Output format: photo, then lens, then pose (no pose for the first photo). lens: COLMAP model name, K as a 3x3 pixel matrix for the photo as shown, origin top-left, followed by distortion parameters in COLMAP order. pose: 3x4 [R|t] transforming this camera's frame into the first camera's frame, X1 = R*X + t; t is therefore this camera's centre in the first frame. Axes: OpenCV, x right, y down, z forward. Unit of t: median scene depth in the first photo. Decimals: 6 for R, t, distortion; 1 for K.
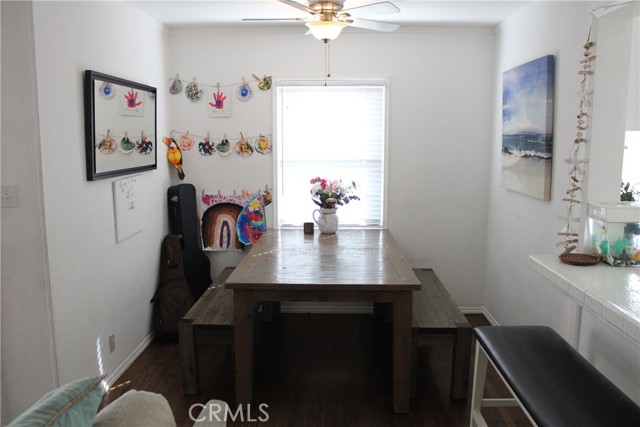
lens RADIAL K [[537.9, 0, 319.7], [0, 537.9, 209.8], [0, 0, 1]] dist [-0.115432, 0.043960]
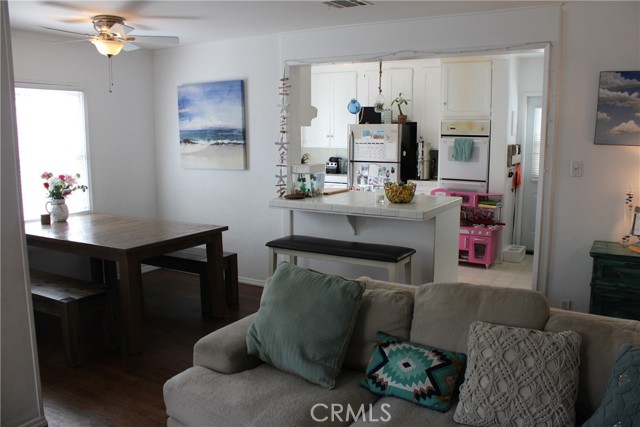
lens RADIAL K [[537.9, 0, 318.7], [0, 537.9, 212.7], [0, 0, 1]] dist [-0.115432, 0.043960]
pose [[0.496766, -0.133975, 0.857481, -0.899800], [0.127244, 0.988580, 0.080741, 0.007530], [-0.858506, 0.069000, 0.508140, -0.016635]]
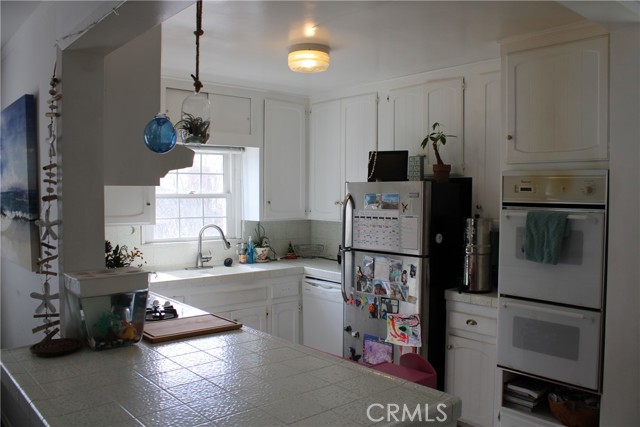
lens RADIAL K [[537.9, 0, 326.6], [0, 537.9, 212.1], [0, 0, 1]] dist [-0.115432, 0.043960]
pose [[0.731617, -0.026729, 0.681192, 0.221044], [0.097365, 0.993084, -0.065604, -0.013699], [-0.674728, 0.114321, 0.729159, 0.110305]]
